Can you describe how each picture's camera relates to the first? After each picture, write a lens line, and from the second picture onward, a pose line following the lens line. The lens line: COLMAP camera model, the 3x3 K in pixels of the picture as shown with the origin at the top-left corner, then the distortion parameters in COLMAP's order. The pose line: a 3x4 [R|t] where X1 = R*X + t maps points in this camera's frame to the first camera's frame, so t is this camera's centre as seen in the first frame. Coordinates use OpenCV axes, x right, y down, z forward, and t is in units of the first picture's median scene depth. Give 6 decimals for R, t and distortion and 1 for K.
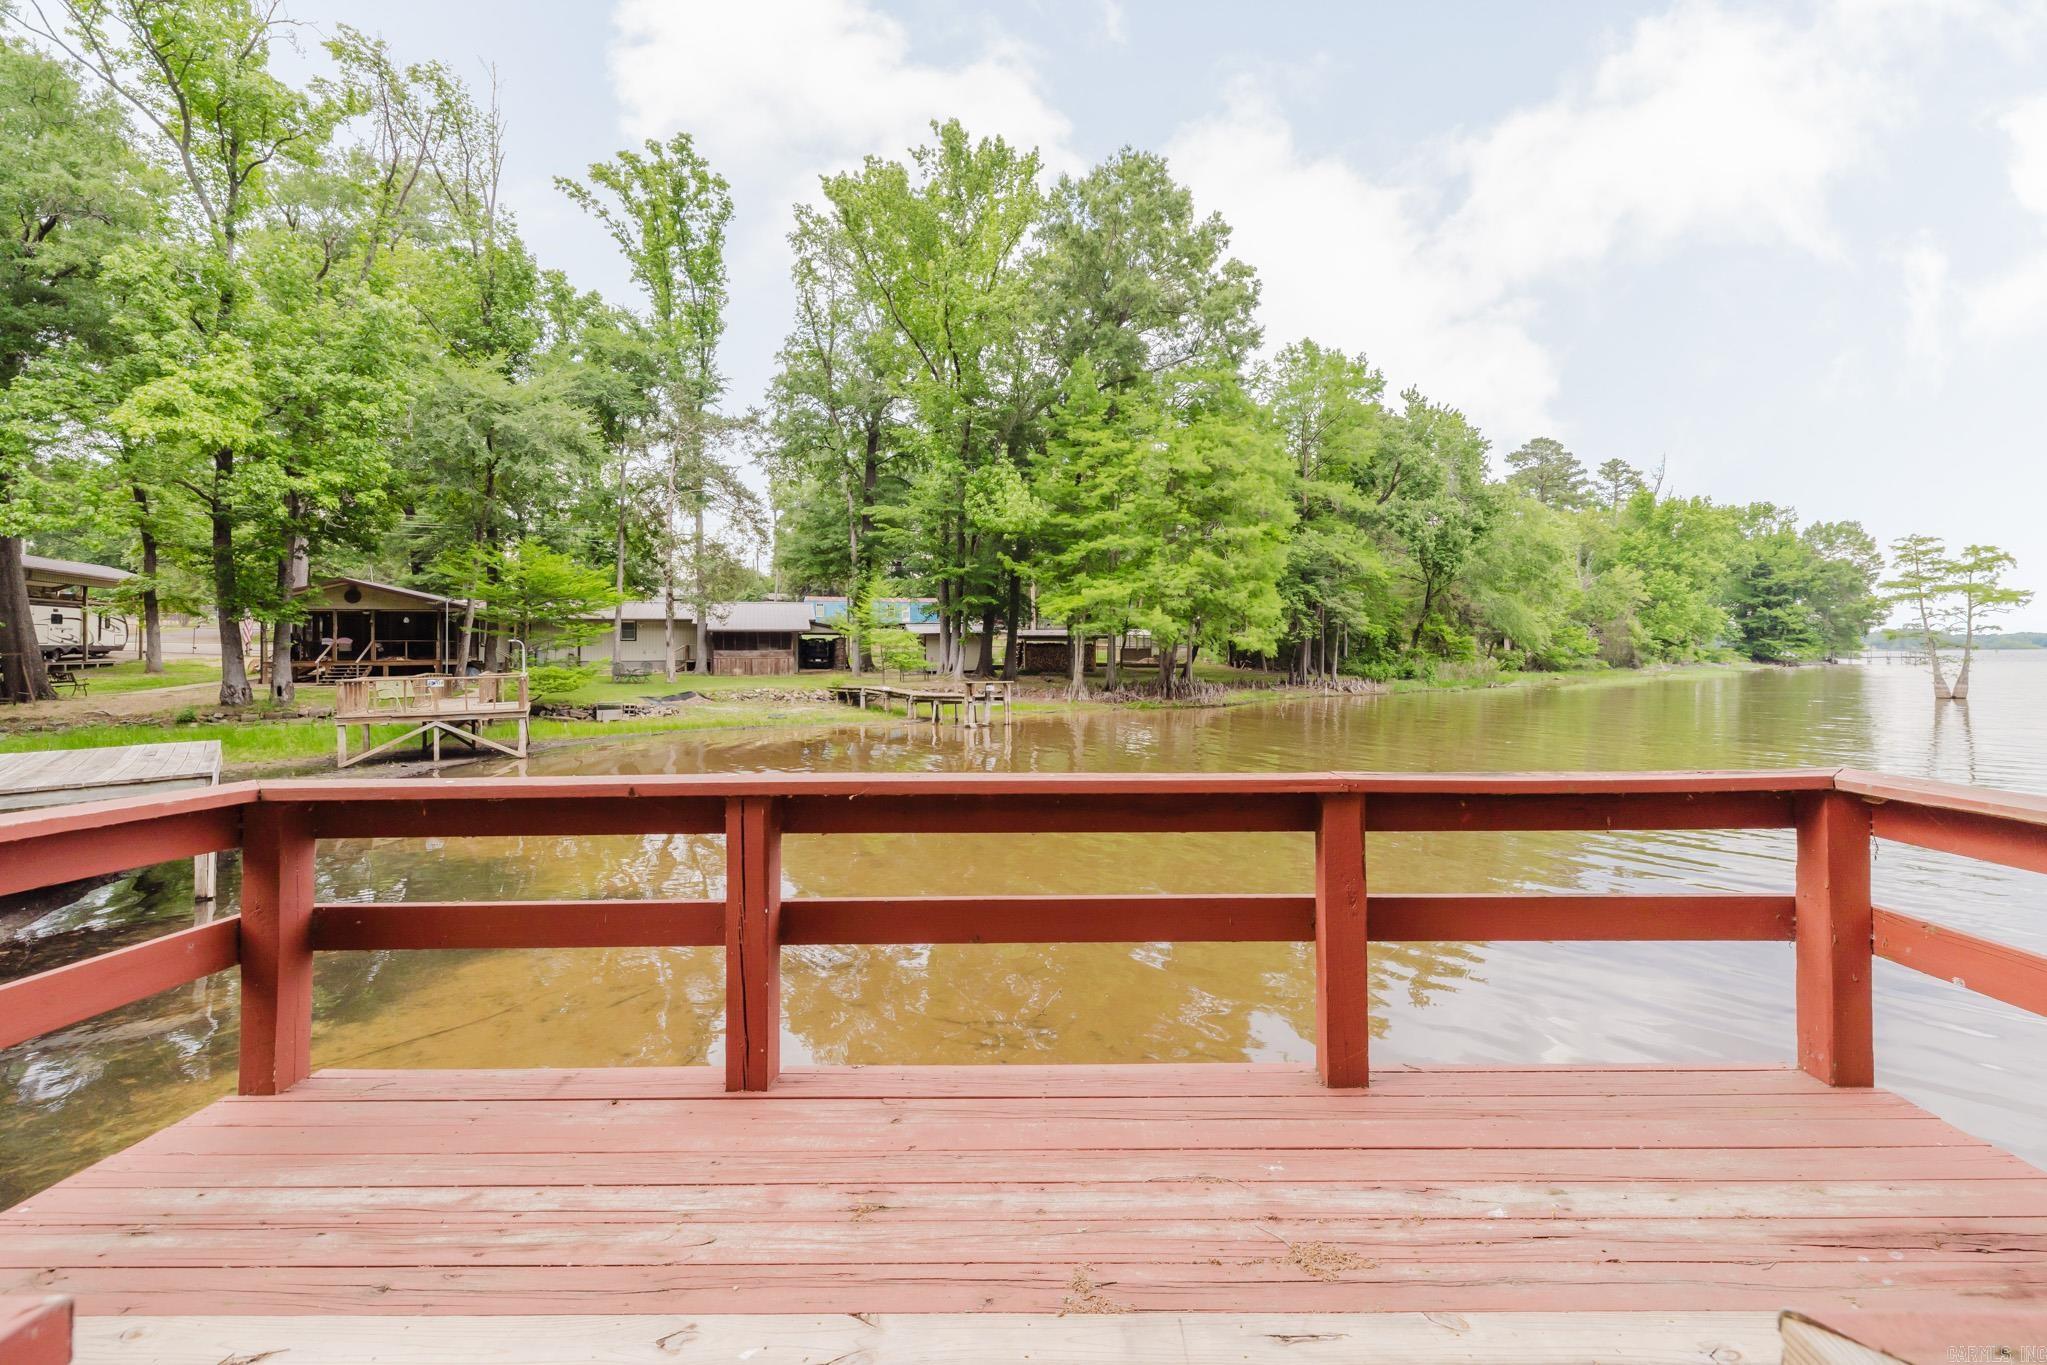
lens RADIAL K [[865.6, 0, 1090.4], [0, 865.6, 653.5], [0, 0, 1]] dist [0.002458, 0.000341]
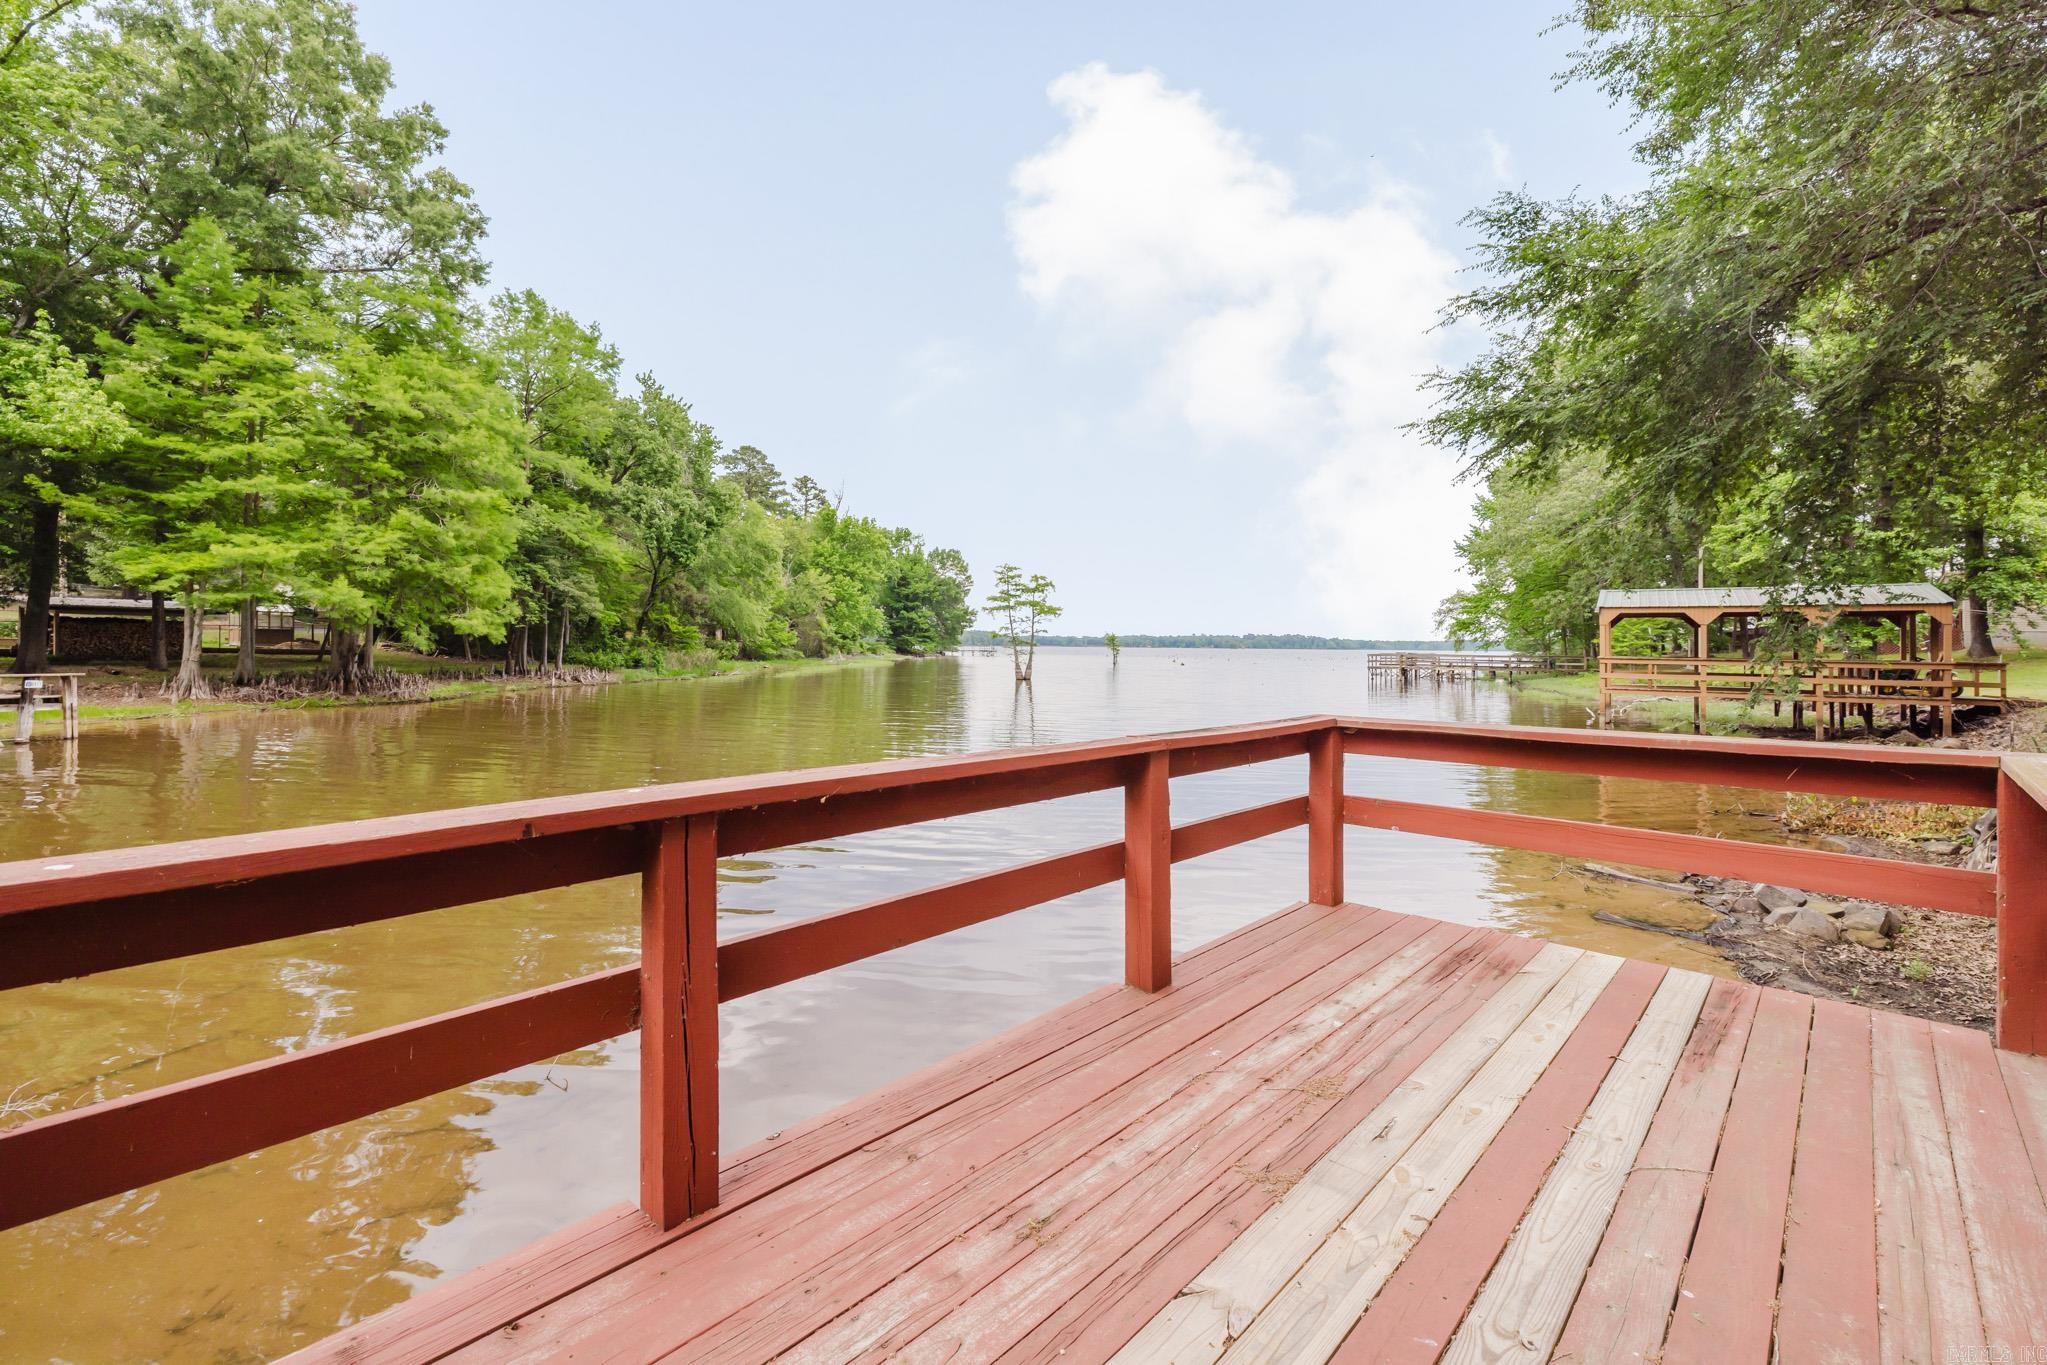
lens RADIAL K [[862.2, 0, 1002.9], [0, 862.2, 651.0], [0, 0, 1]] dist [0.000724, 0.000375]
pose [[0.696602, 0.009787, 0.717391, -0.053793], [-0.016319, 0.999864, 0.002206, 0.001471], [-0.717272, -0.013243, 0.696667, 0.022487]]
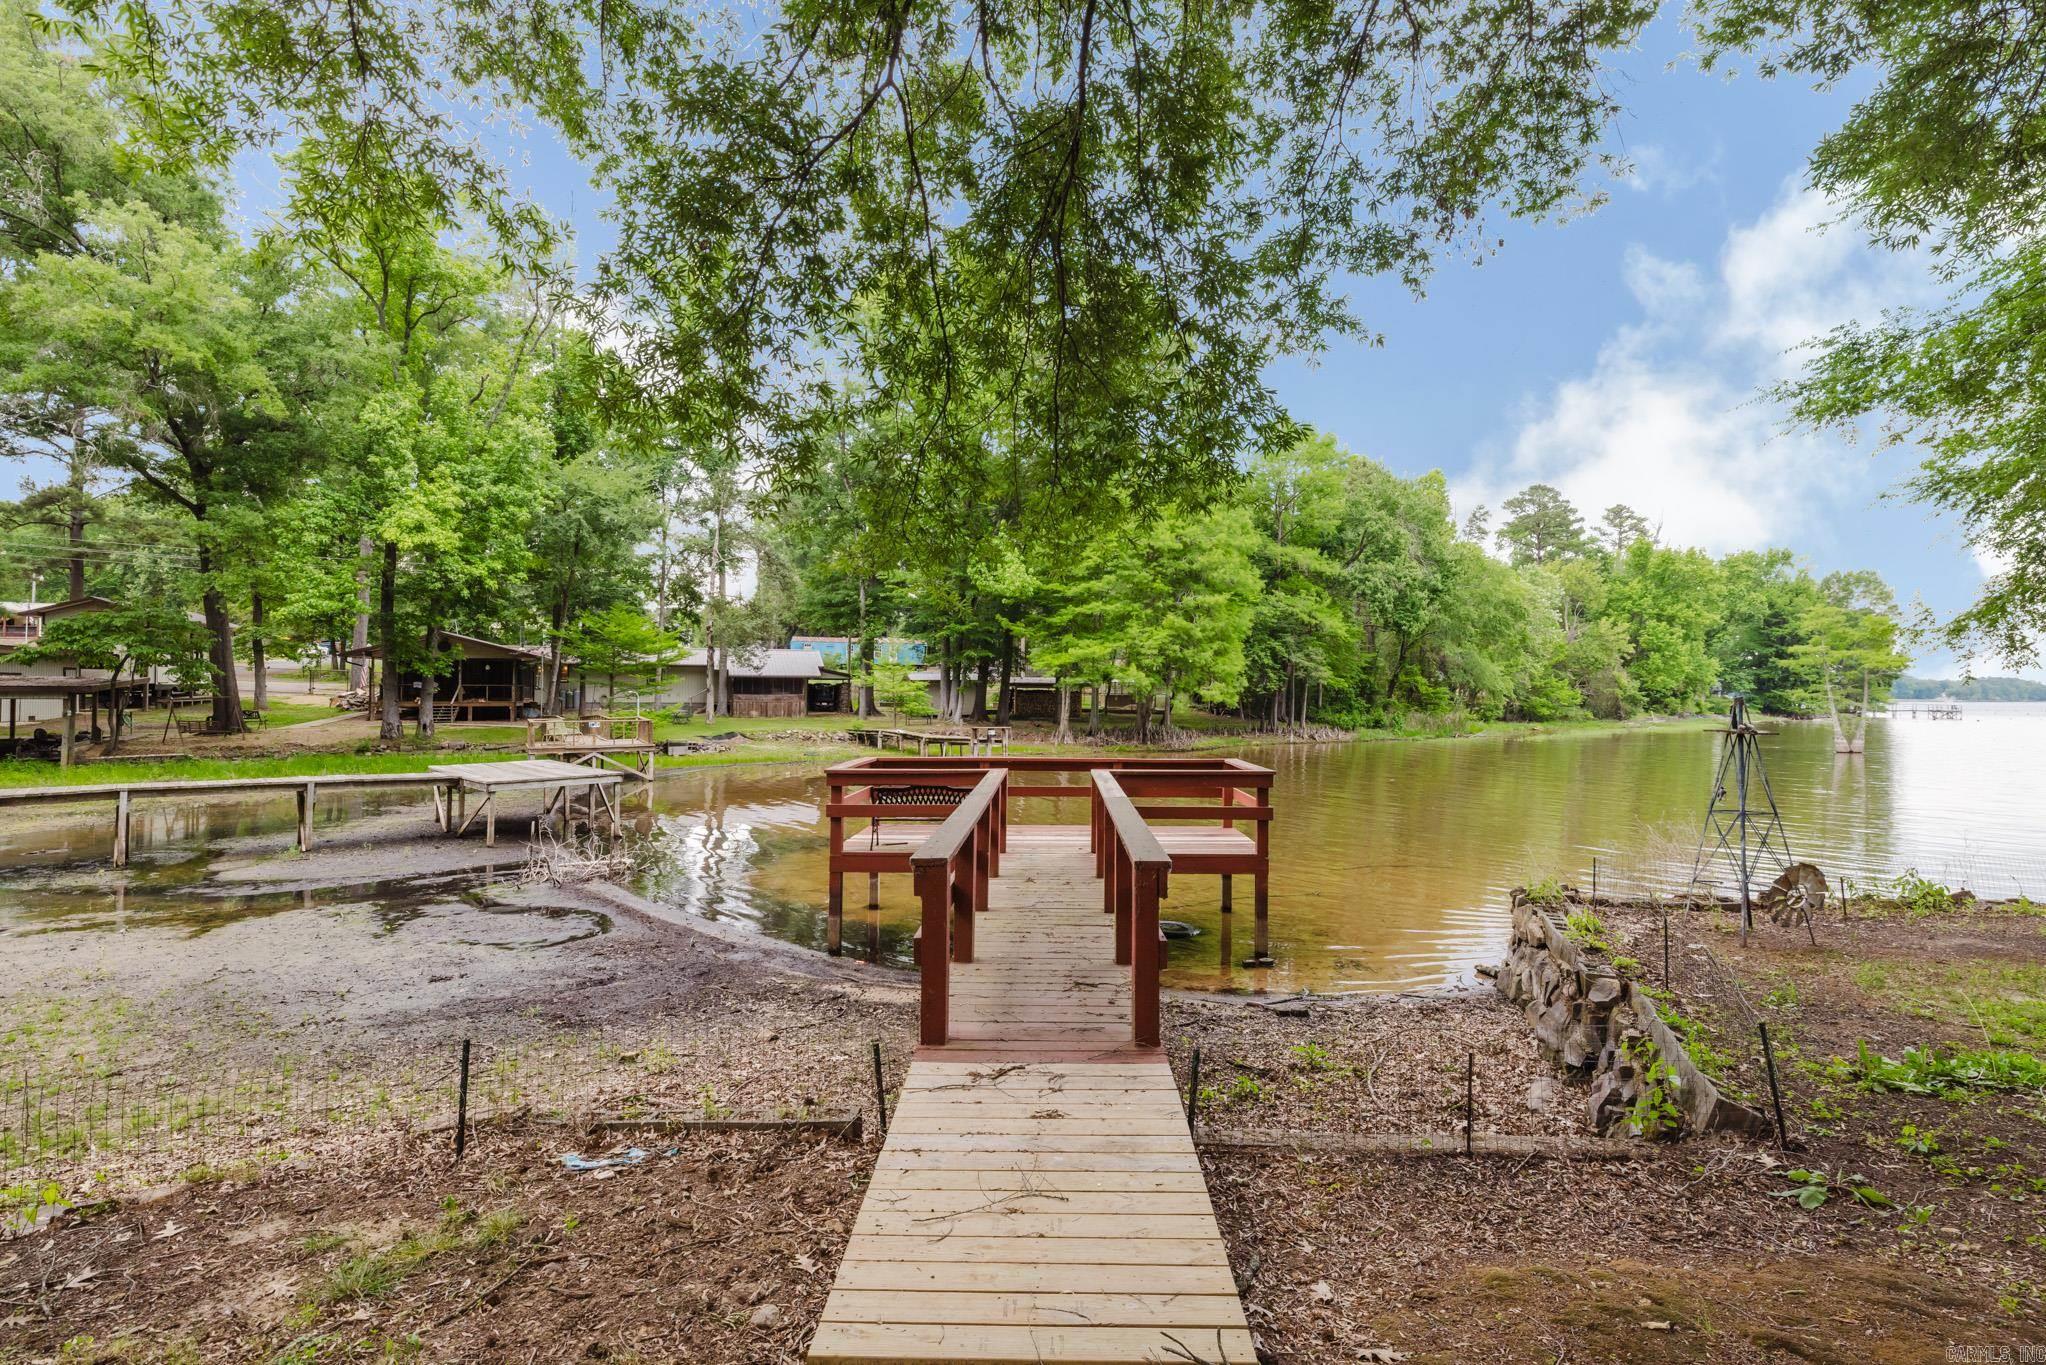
lens RADIAL K [[1019.2, 0, 1044.5], [0, 1019.2, 685.1], [0, 0, 1]] dist [0.012392, -0.000185]
pose [[0.999169, 0.010417, -0.039405, 0.009695], [-0.010639, 0.999929, -0.005427, -0.014004], [0.039345, 0.005841, 0.999209, -0.313106]]
